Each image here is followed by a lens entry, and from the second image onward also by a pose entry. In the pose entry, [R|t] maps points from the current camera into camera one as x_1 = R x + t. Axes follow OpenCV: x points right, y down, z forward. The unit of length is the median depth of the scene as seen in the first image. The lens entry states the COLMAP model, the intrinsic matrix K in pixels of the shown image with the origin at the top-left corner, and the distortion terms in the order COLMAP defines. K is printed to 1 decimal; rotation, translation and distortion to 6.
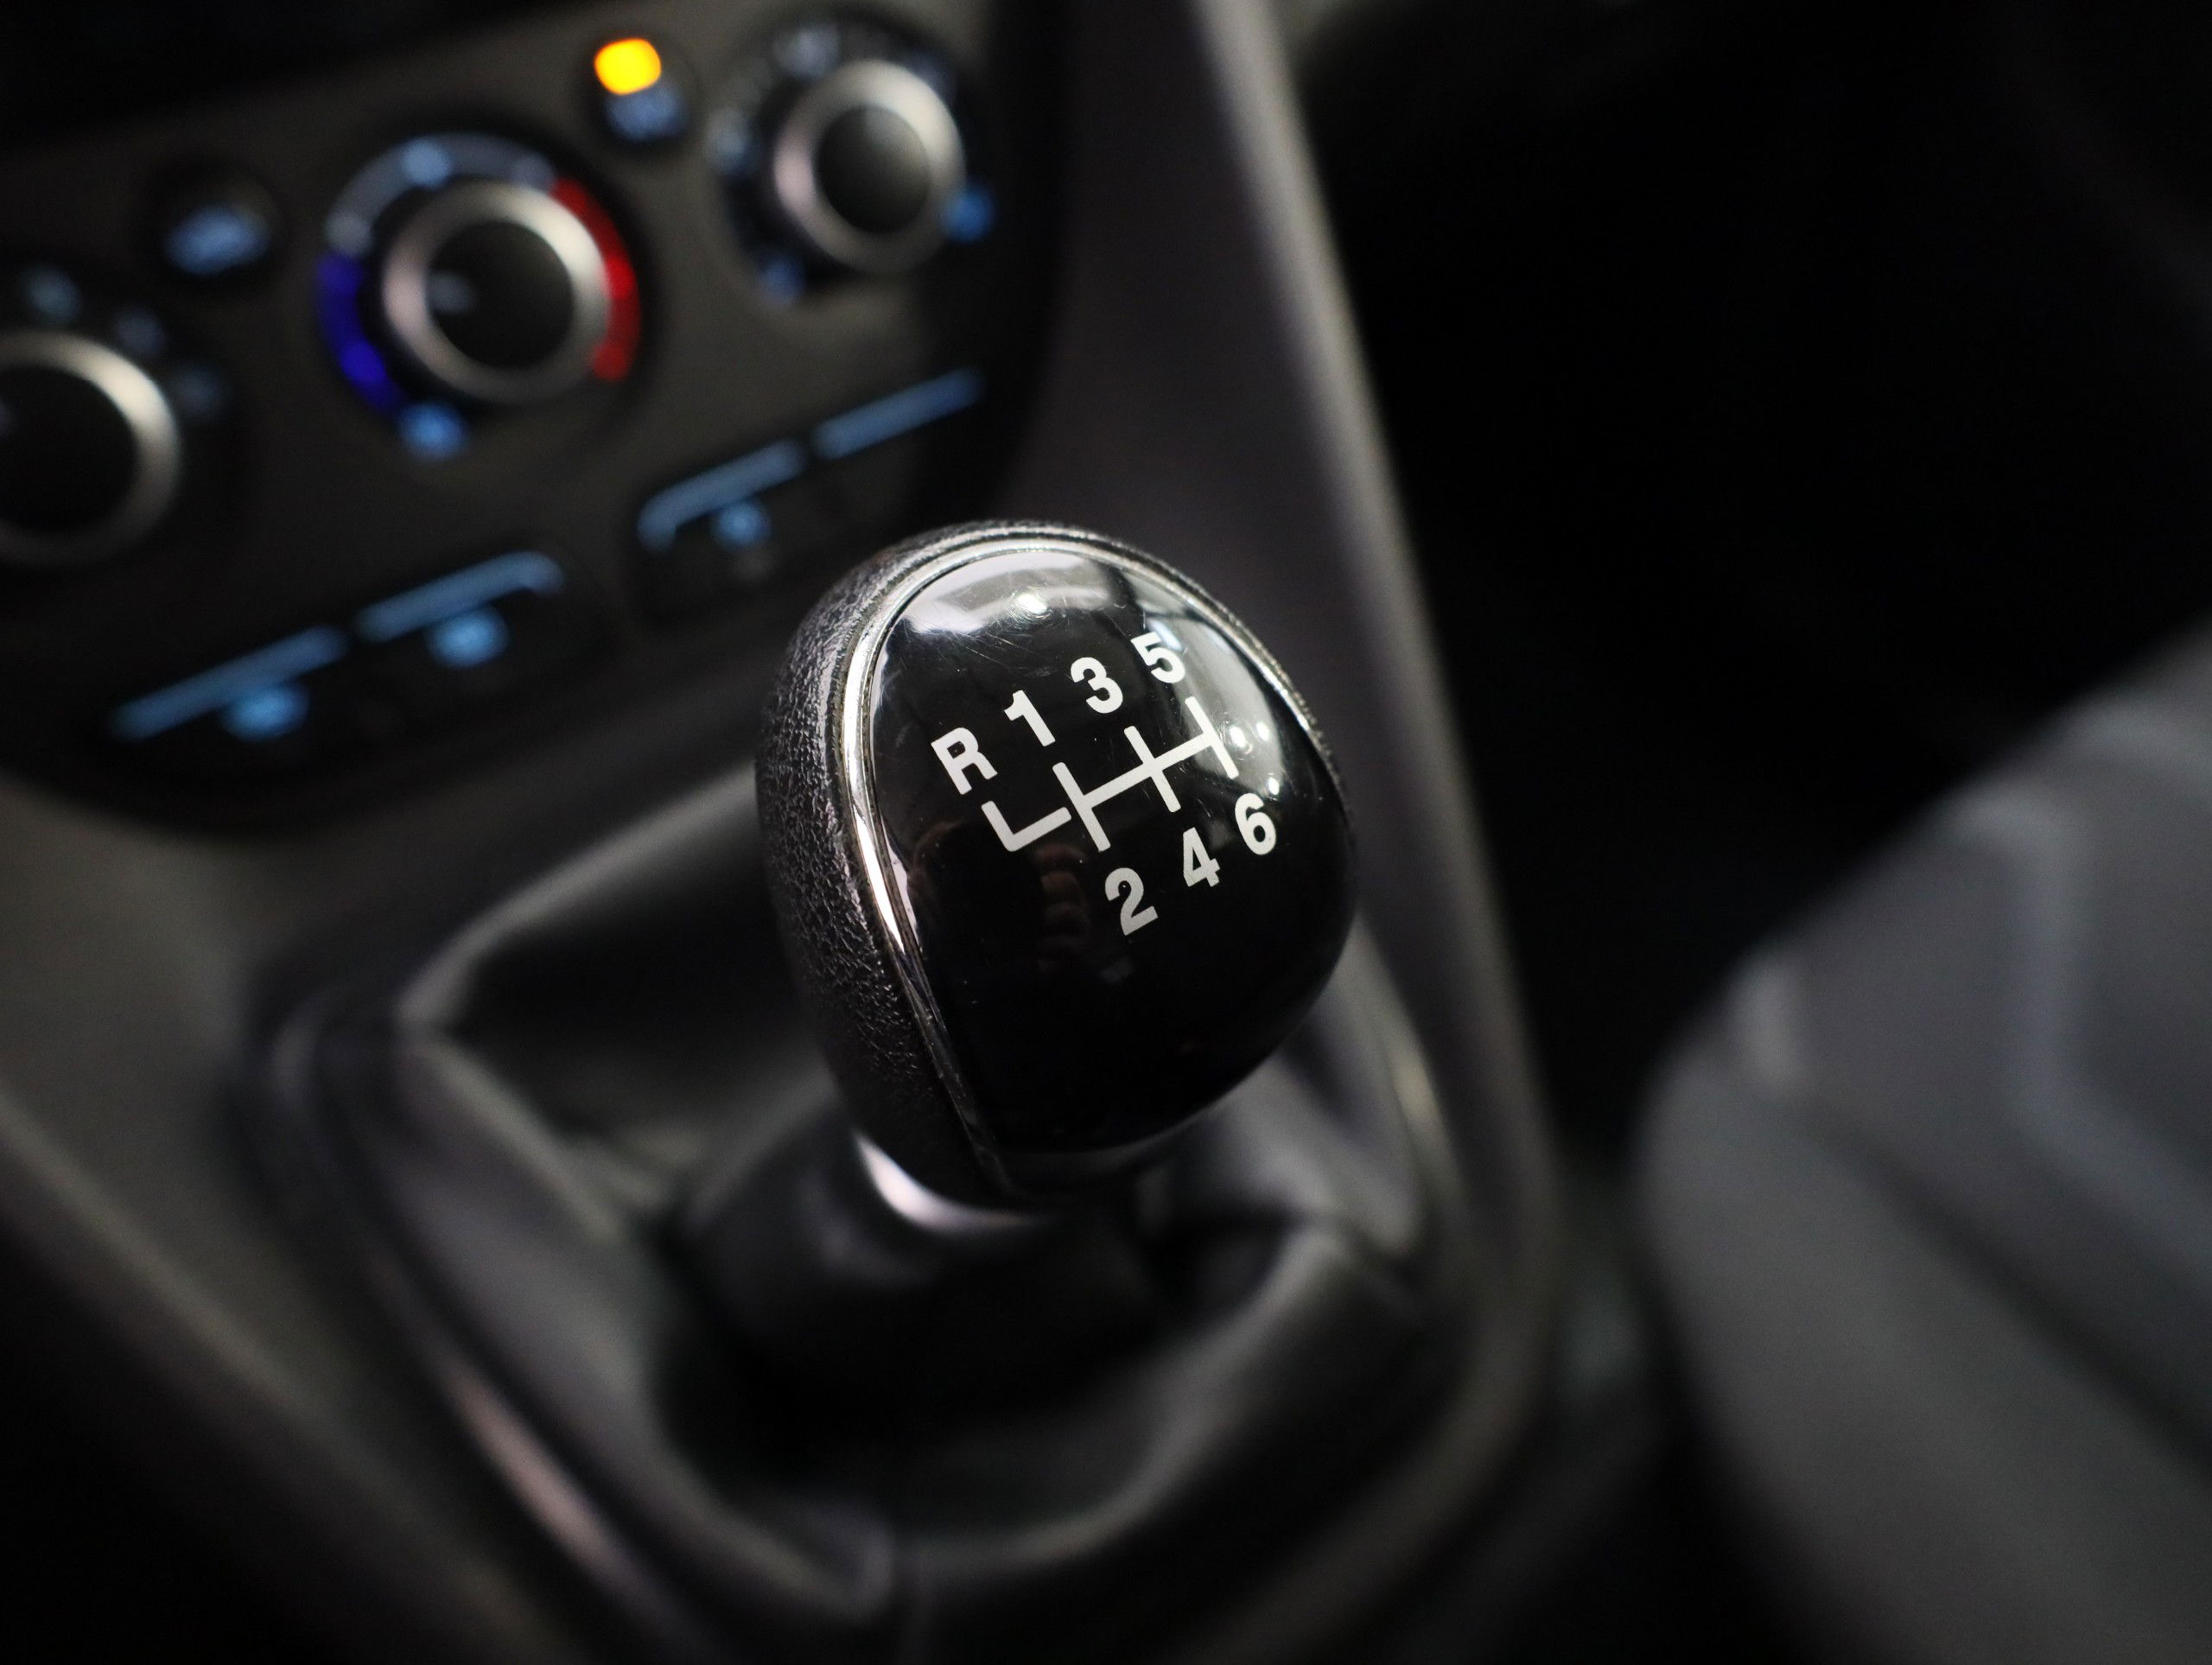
lens RADIAL K [[1710.4, 0, 1106.0], [0, 1710.4, 832.5], [0, 0, 1]] dist [-0.004783, 0.002412]
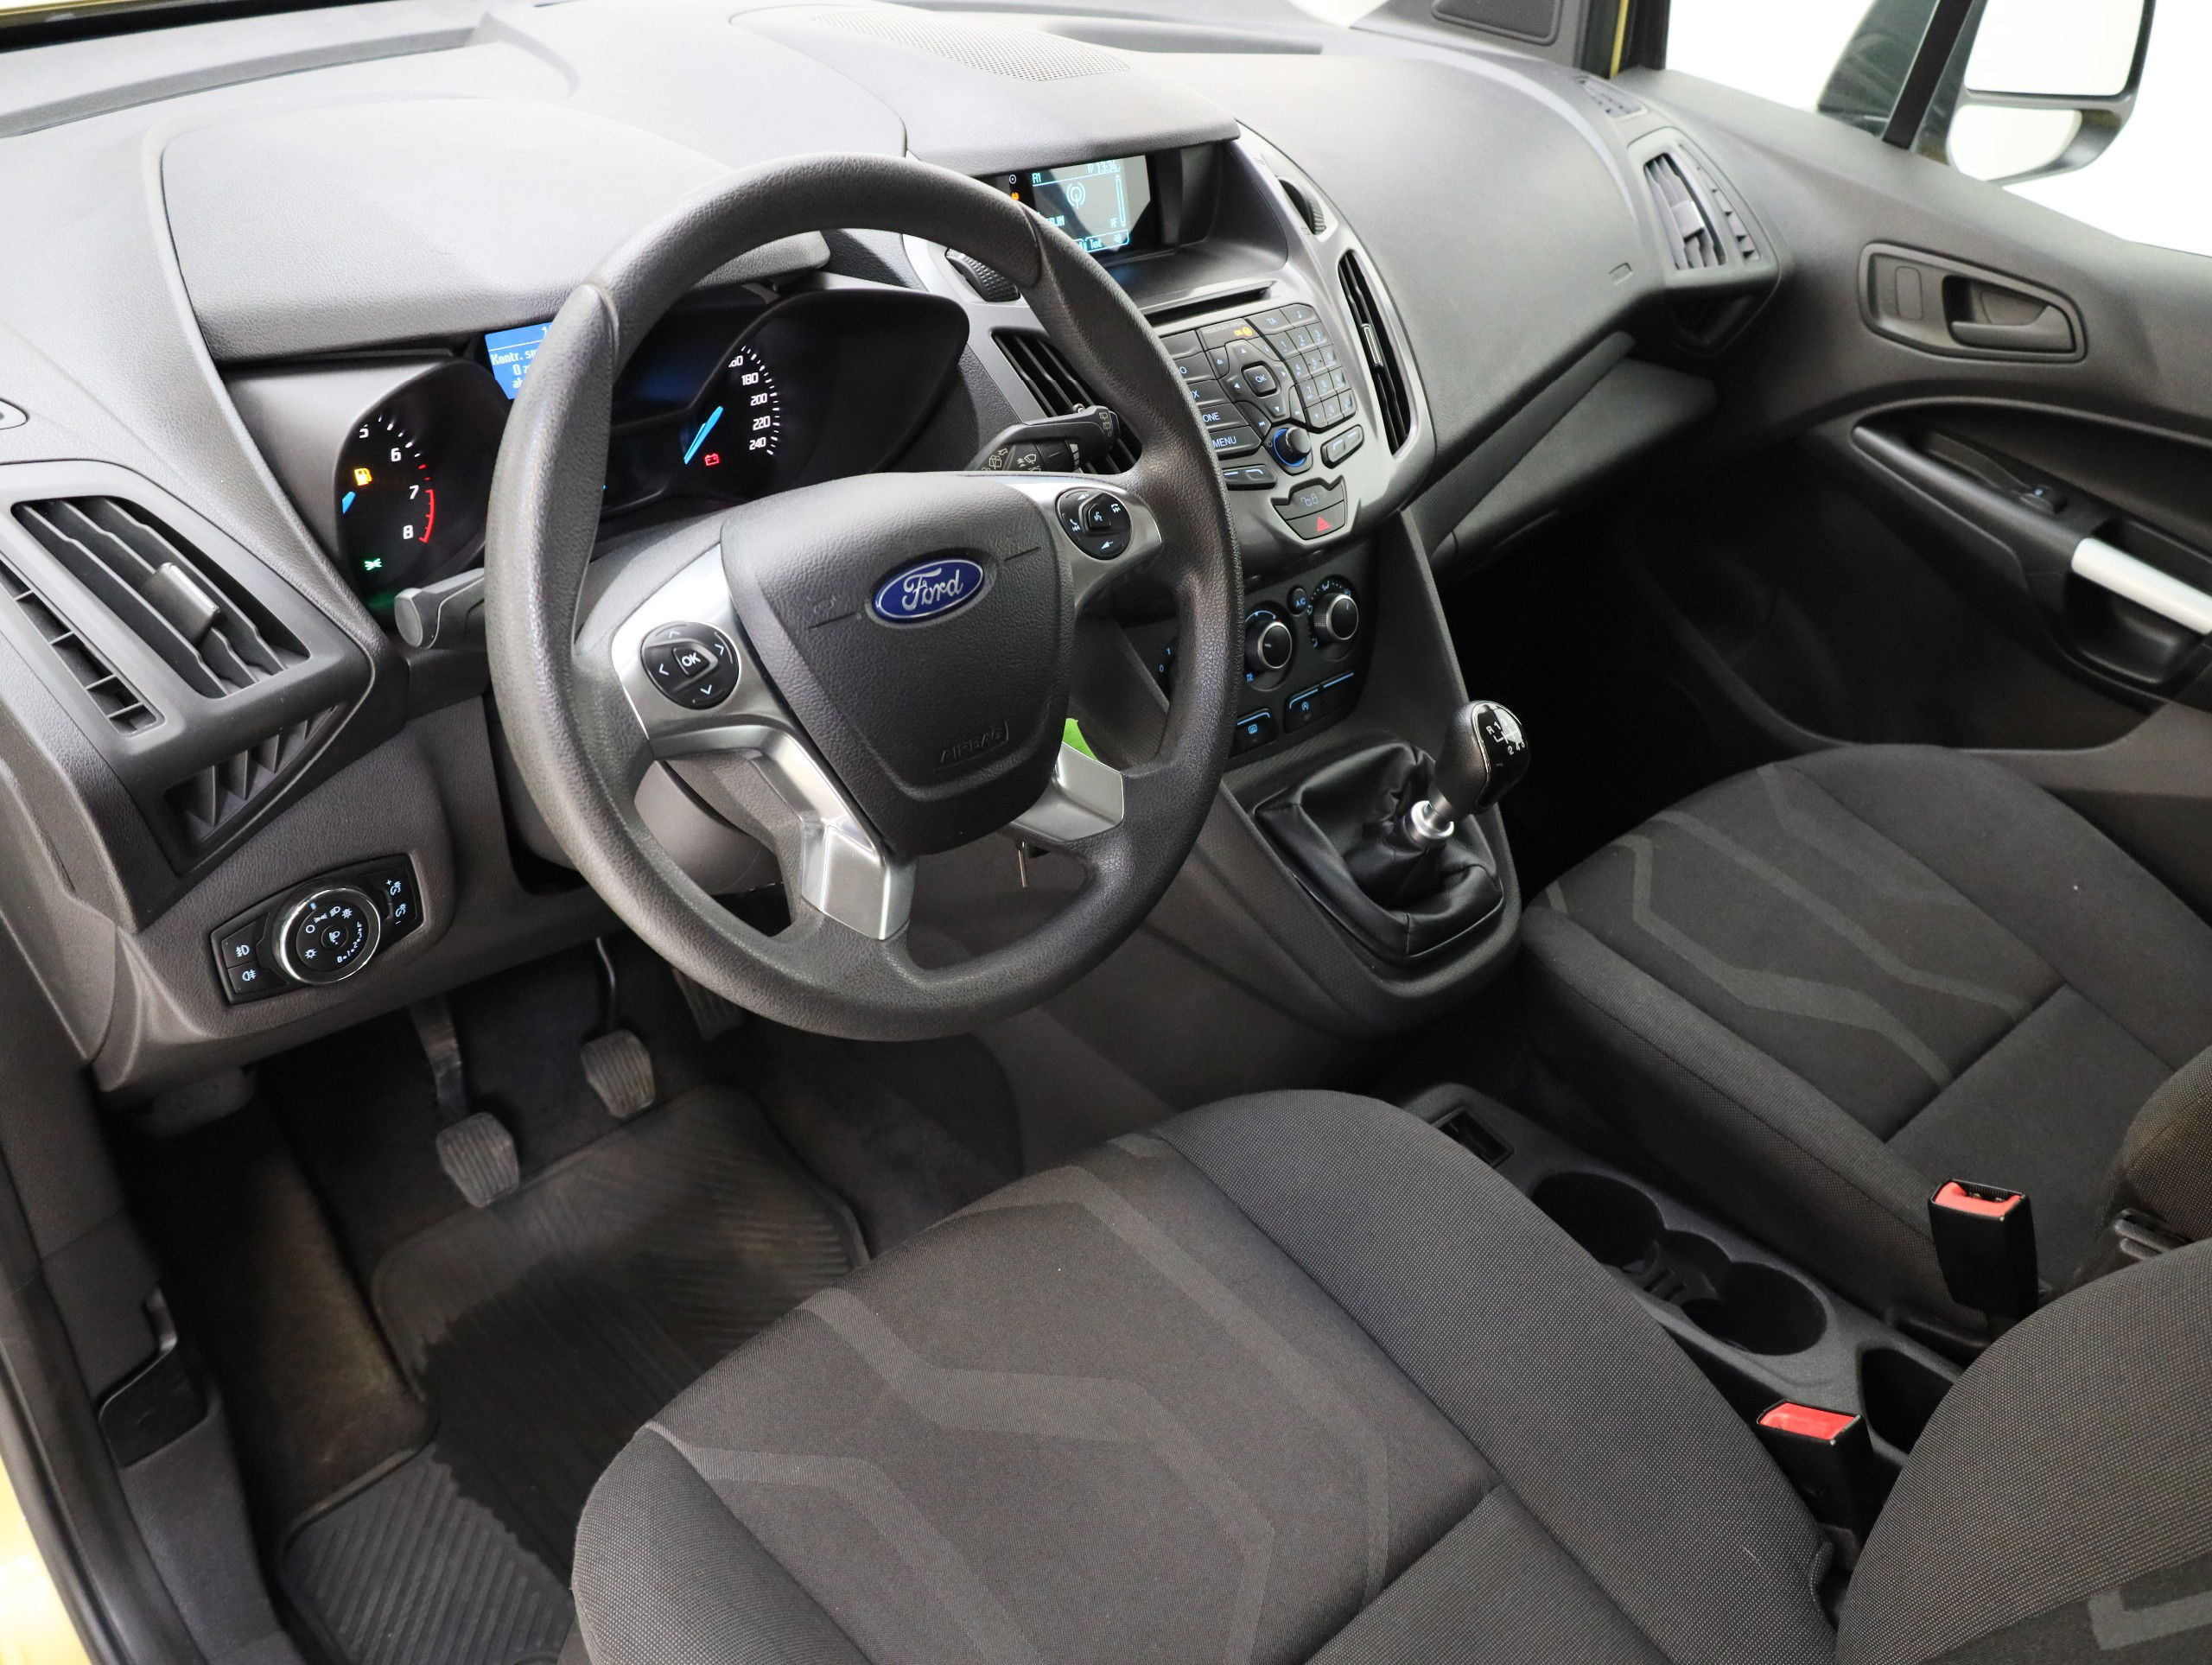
lens RADIAL K [[1859.0, 0, 1100.5], [0, 1859.0, 860.2], [0, 0, 1]] dist [-0.024099, 0.019468]
pose [[0.983238, 0.039363, 0.178025, -1.743837], [-0.011416, 0.987792, -0.155360, 1.005813], [-0.181967, 0.150723, 0.971684, -3.594564]]
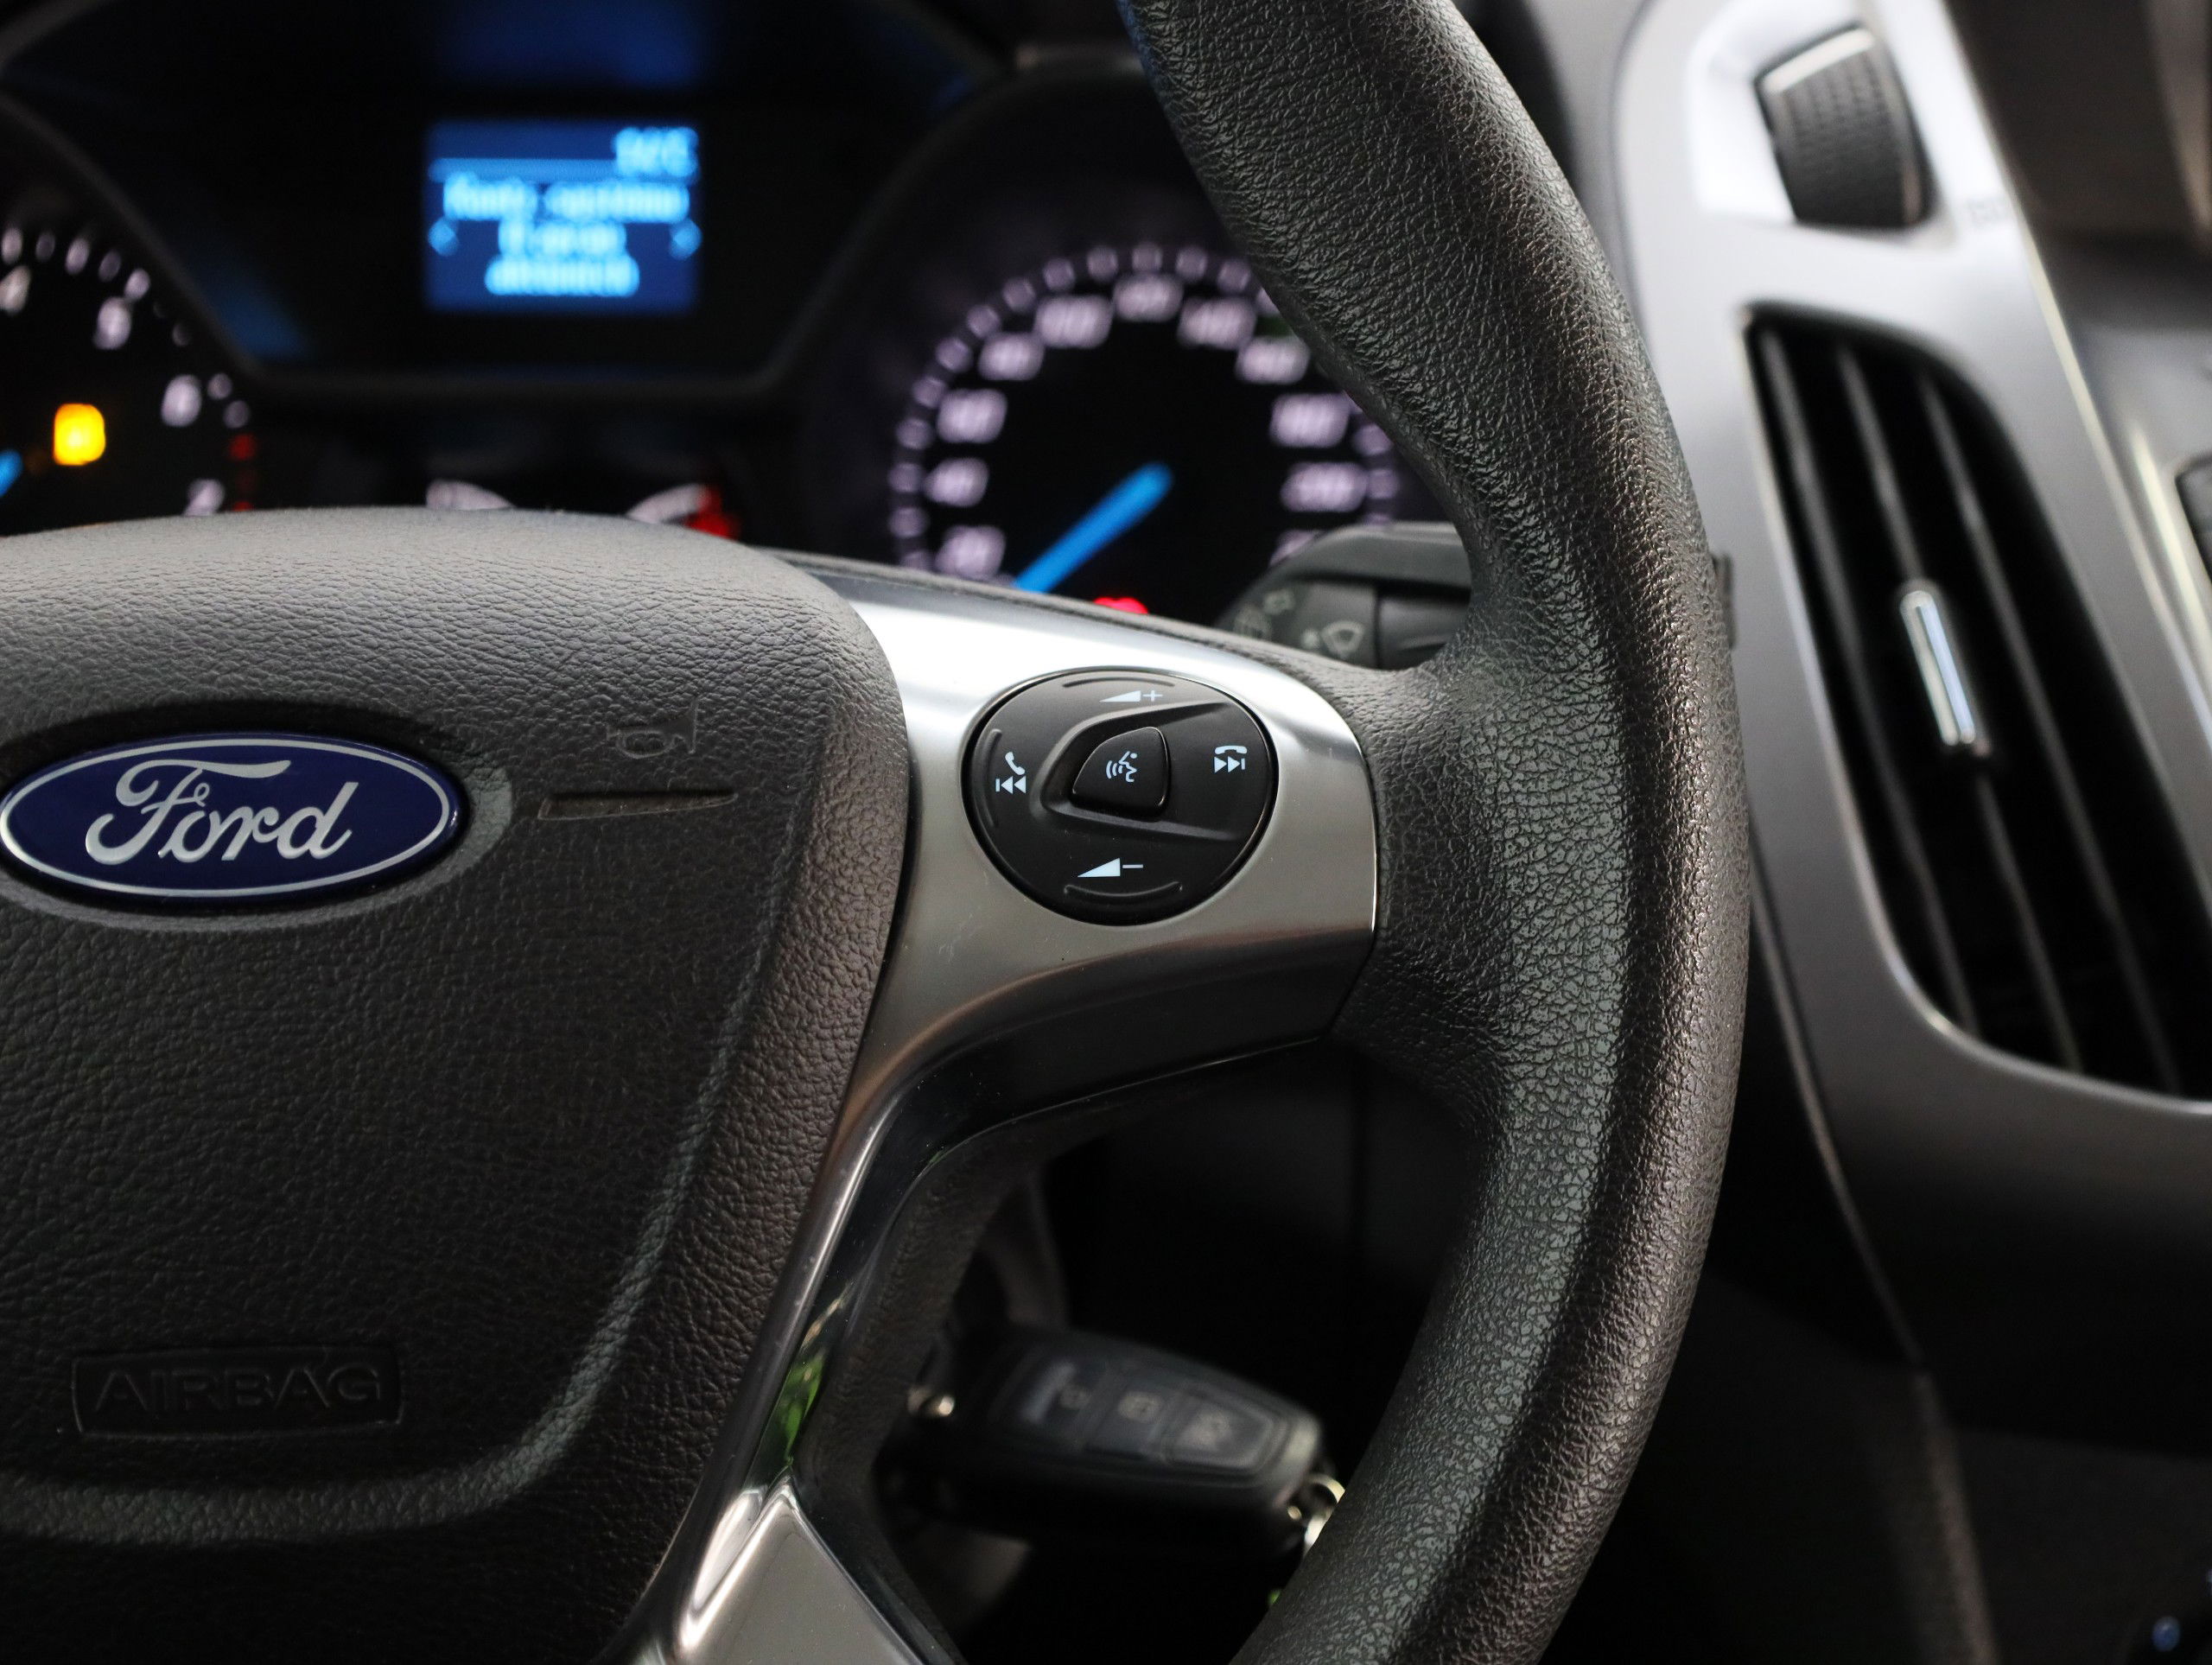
lens RADIAL K [[4725.3, 0, 1106.0], [0, 4725.3, 832.5], [0, 0, 1]] dist [0.004276, -0.259069]
pose [[0.798787, 0.269370, -0.537940, 0.269397], [-0.448977, 0.862088, -0.235000, 0.371907], [0.400449, 0.429237, 0.809565, -2.140642]]
